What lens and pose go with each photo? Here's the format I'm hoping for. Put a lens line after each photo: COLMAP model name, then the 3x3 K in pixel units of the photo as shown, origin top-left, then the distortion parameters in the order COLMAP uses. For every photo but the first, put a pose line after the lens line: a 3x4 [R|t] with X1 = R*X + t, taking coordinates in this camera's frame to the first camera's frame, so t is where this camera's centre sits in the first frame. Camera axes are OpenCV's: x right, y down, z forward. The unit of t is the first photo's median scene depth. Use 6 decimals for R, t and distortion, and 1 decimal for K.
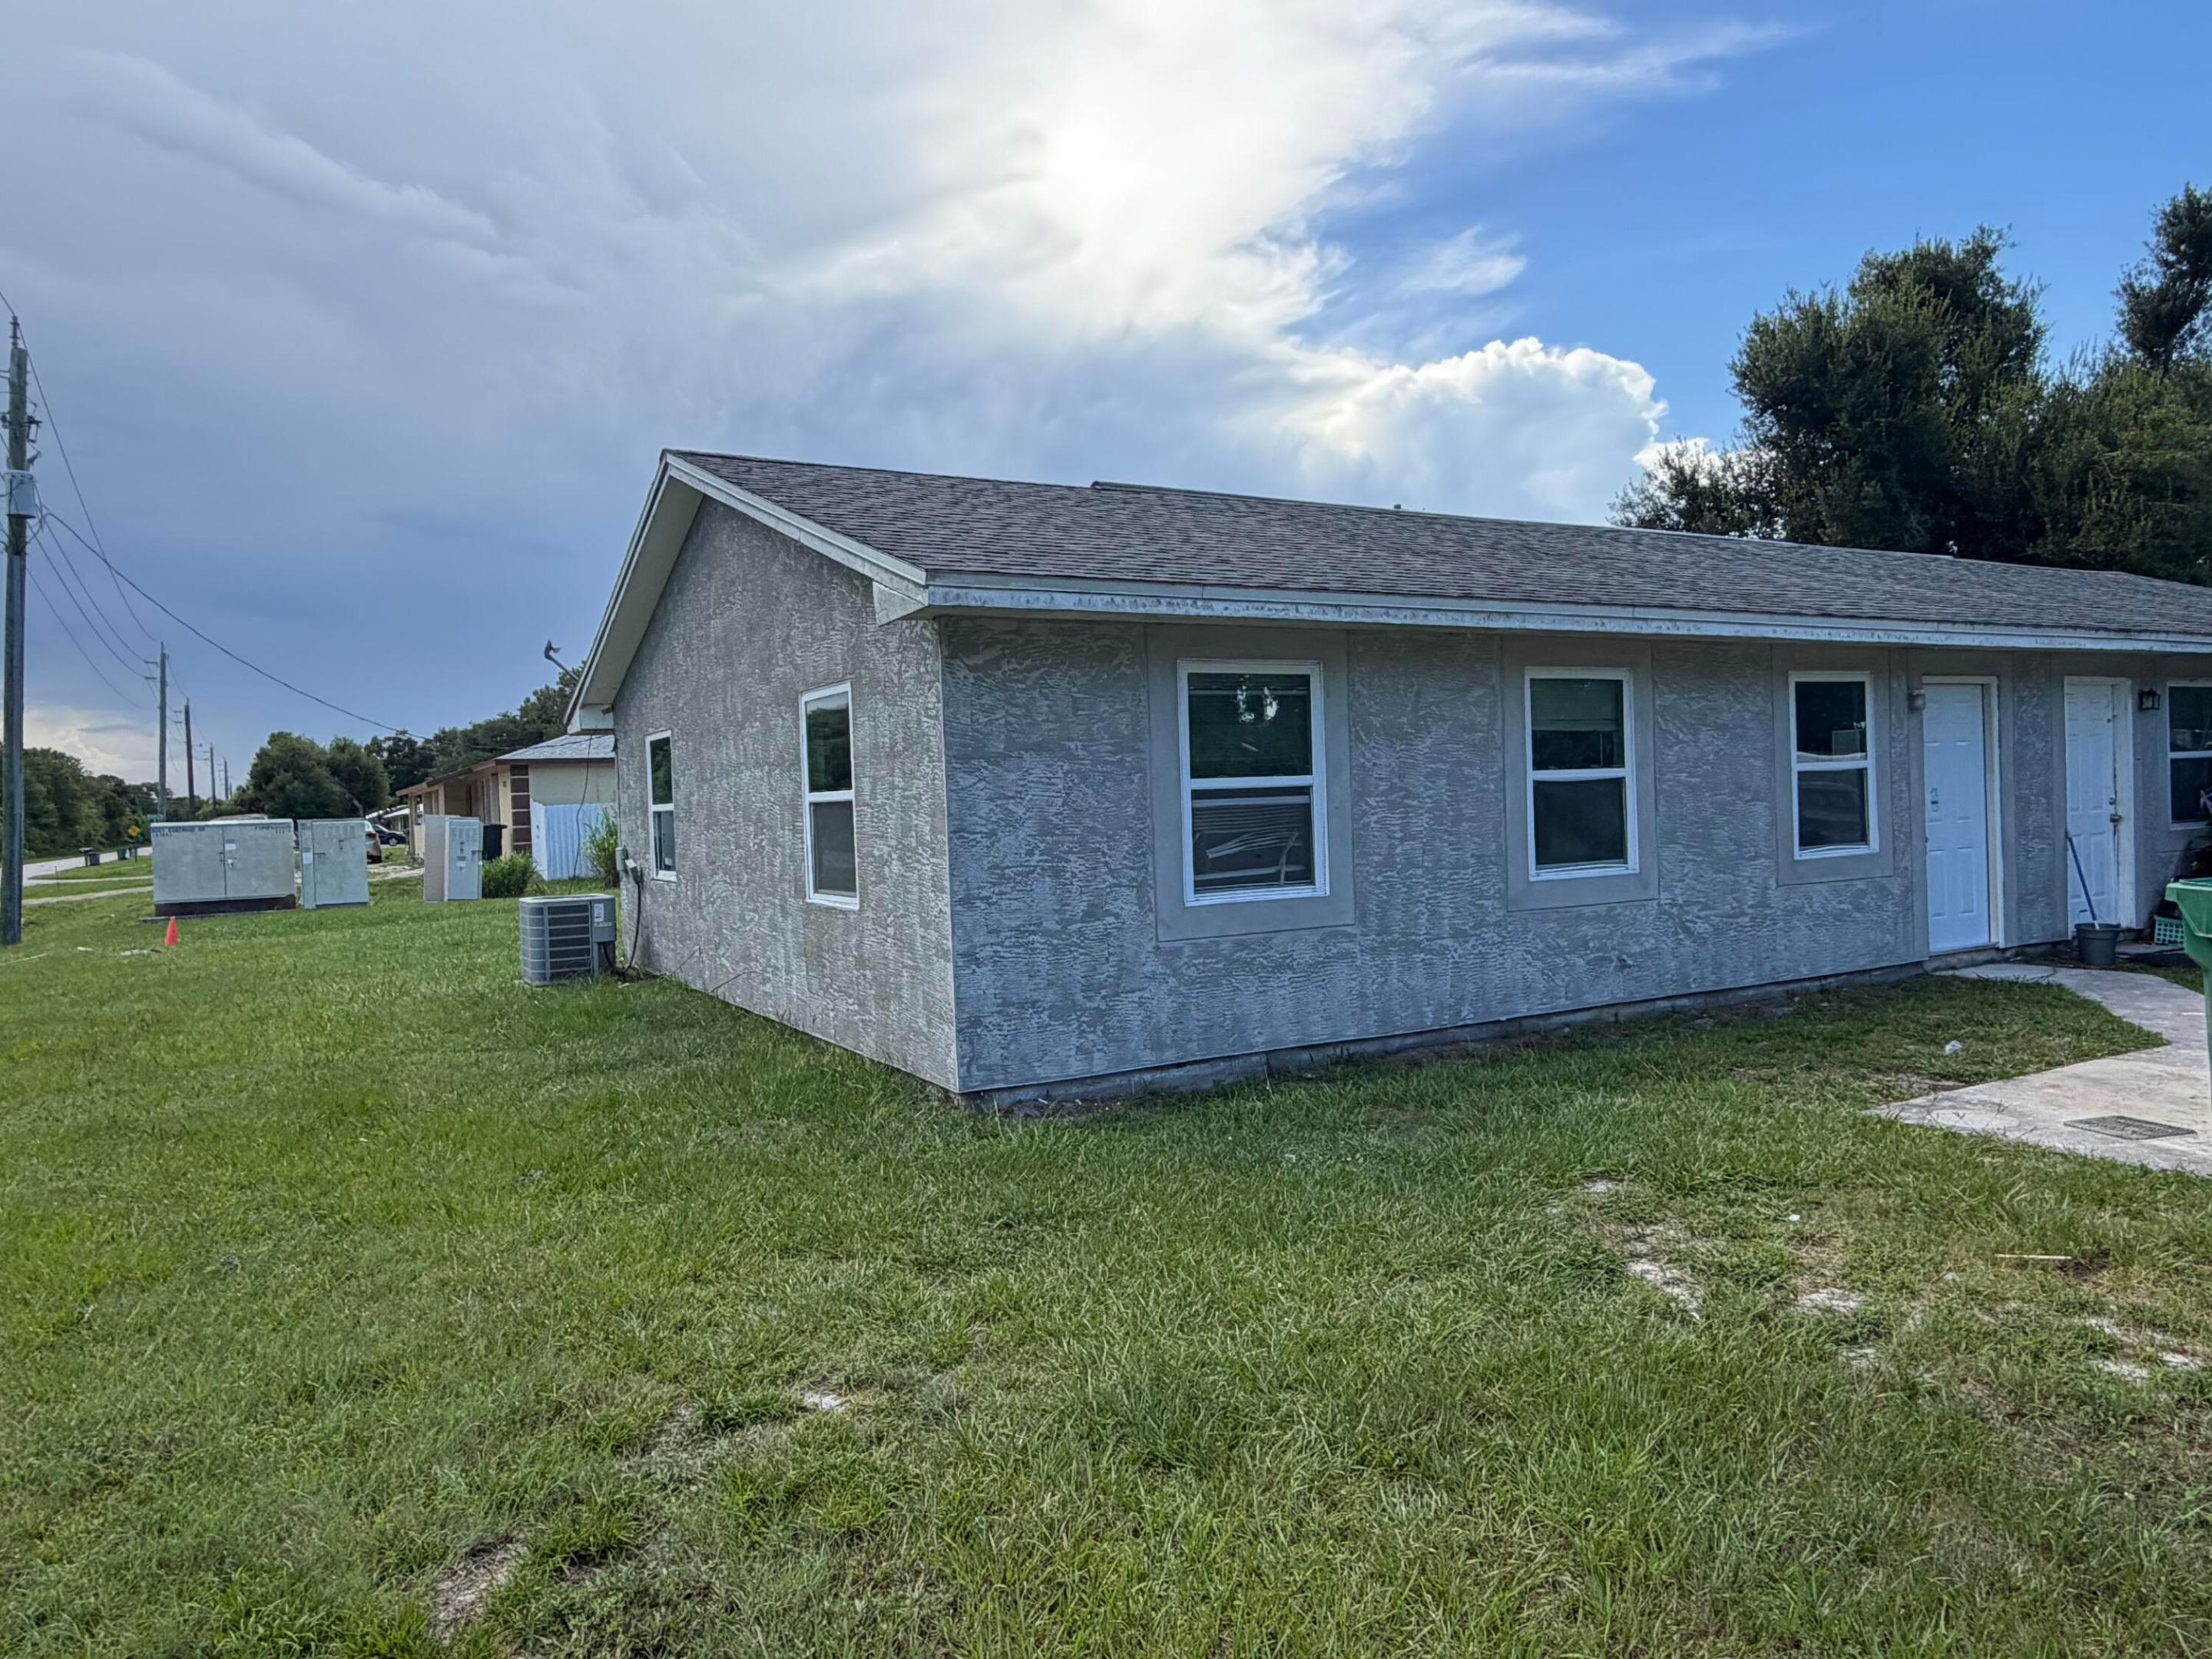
lens RADIAL K [[1444.2, 0, 1106.0], [0, 1444.2, 829.5], [0, 0, 1]] dist [-0.005452, -0.004529]
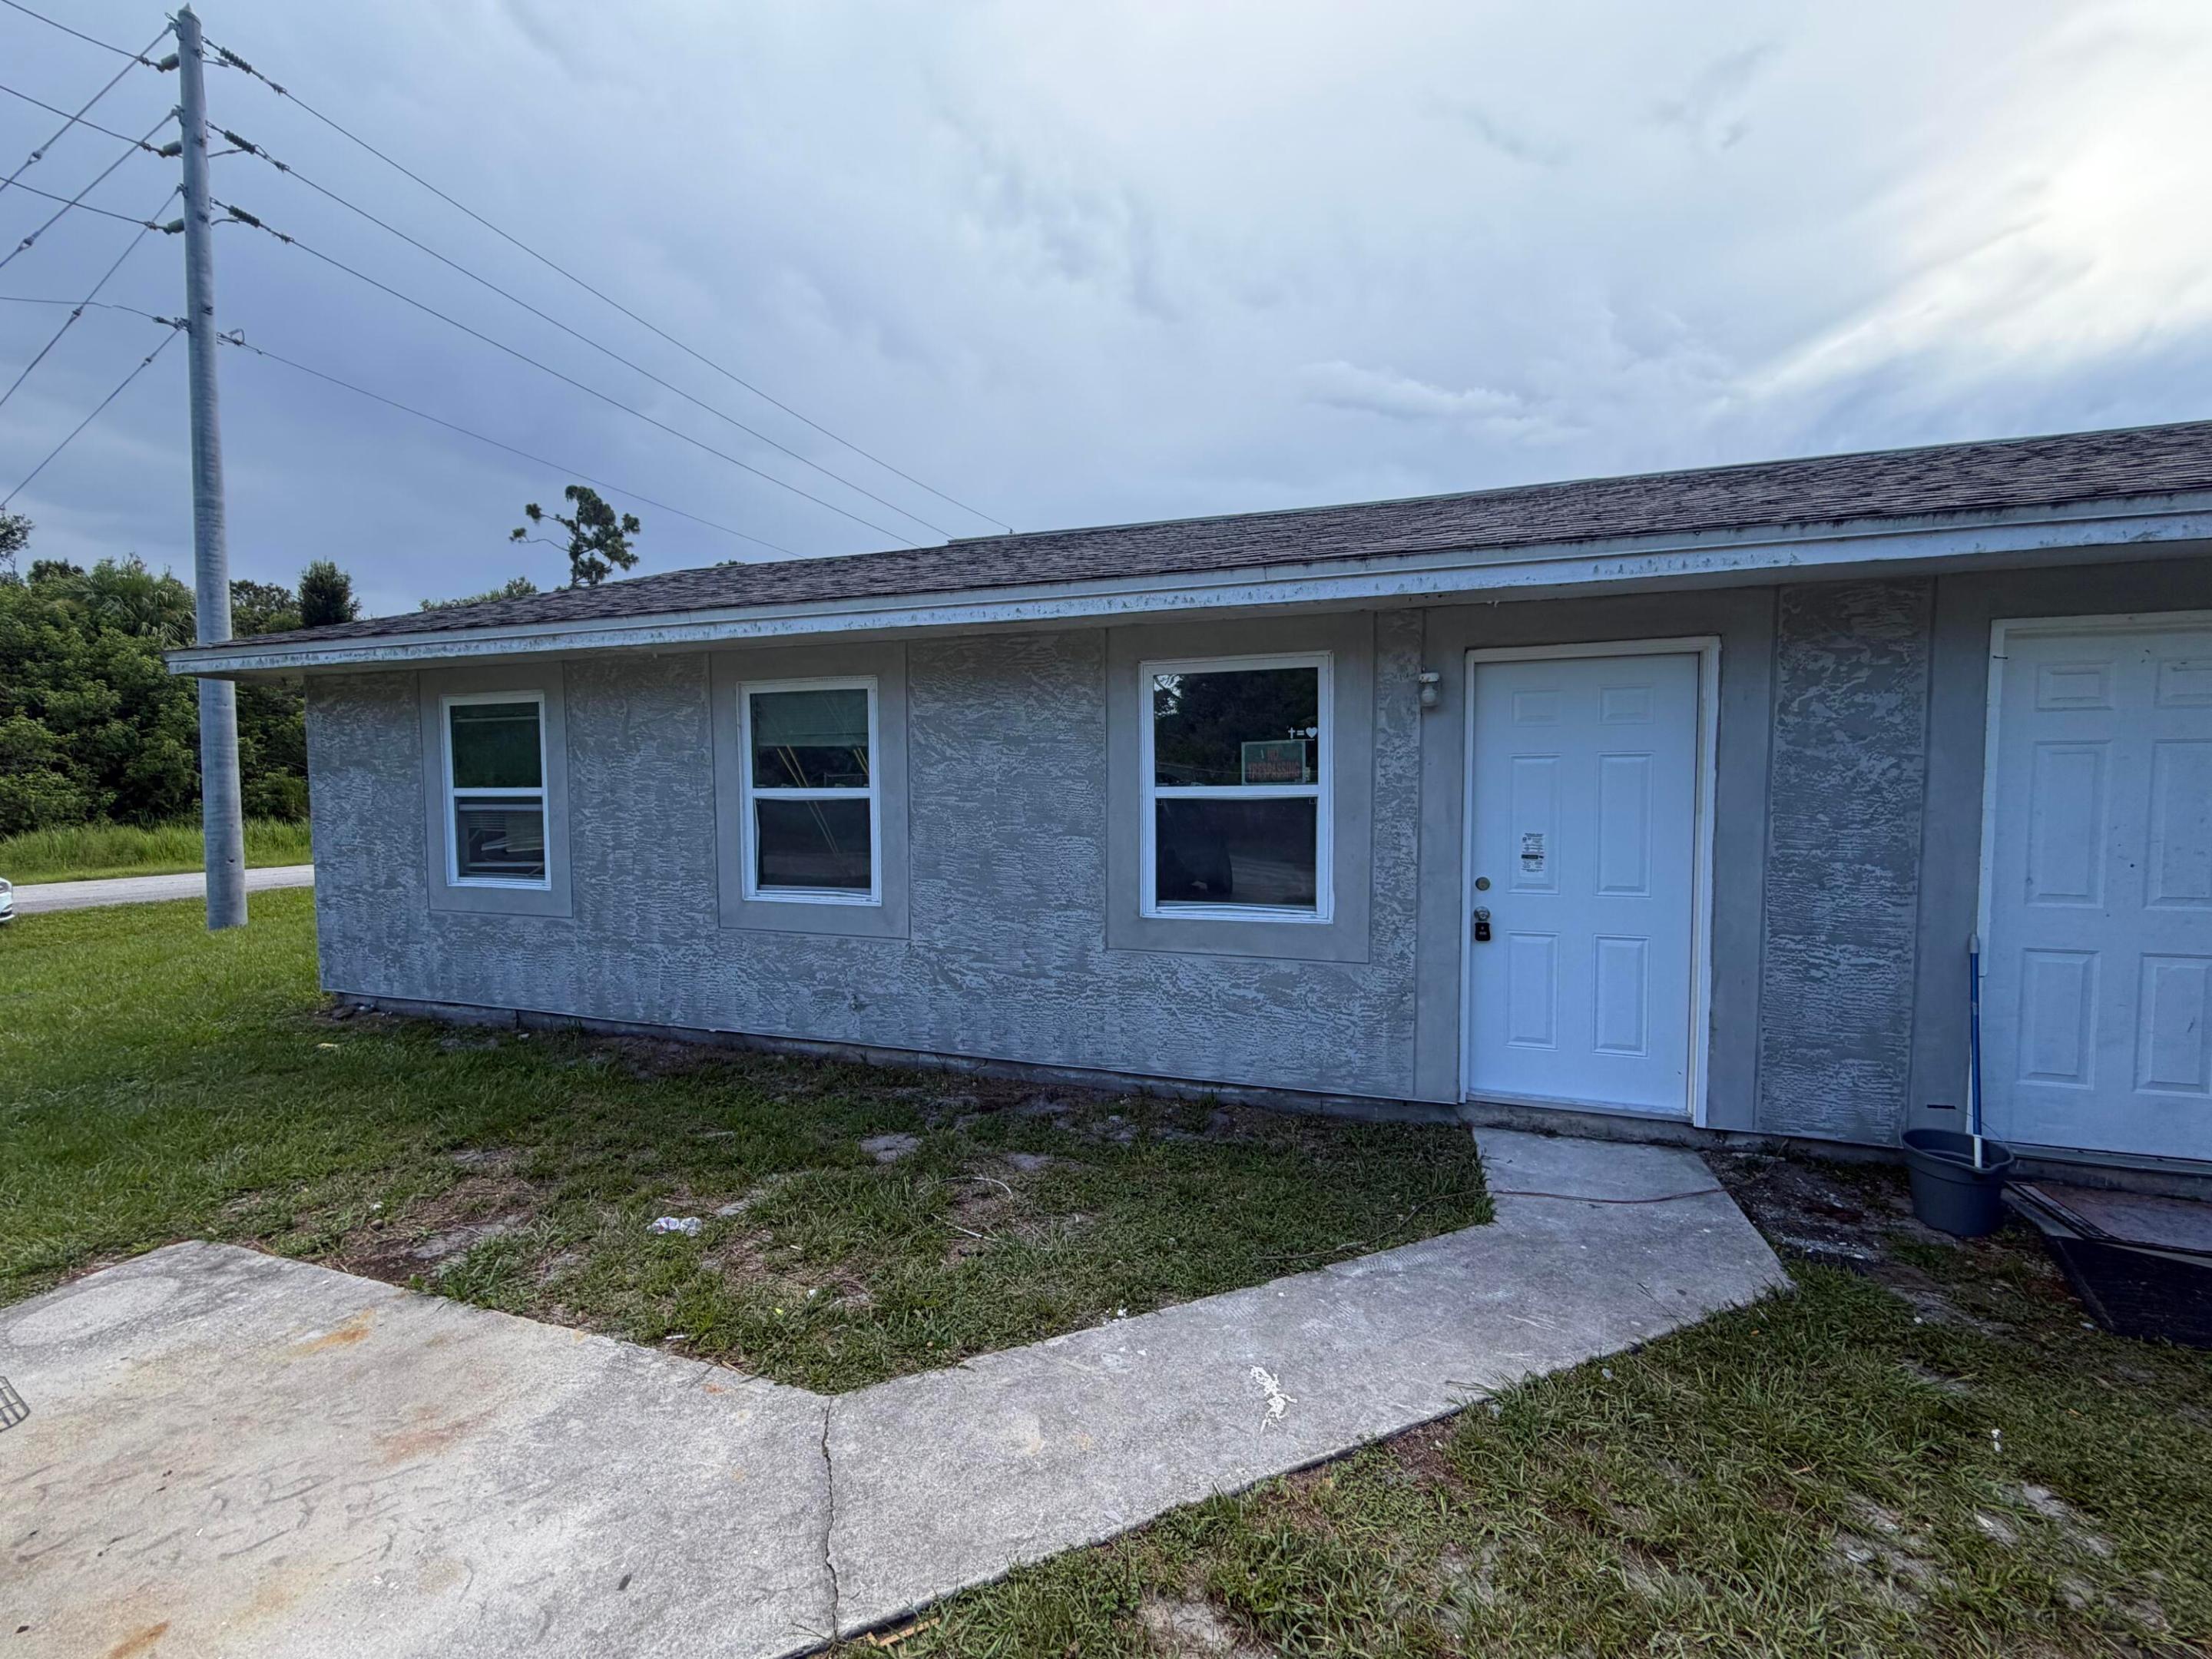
lens RADIAL K [[880.6, 0, 1106.0], [0, 880.6, 829.5], [0, 0, 1]] dist [-0.000031, 0.000081]
pose [[0.685949, 0.071037, -0.724174, 0.934568], [-0.033927, 0.997263, 0.065689, -0.063114], [0.726858, -0.020490, 0.686482, 0.797911]]
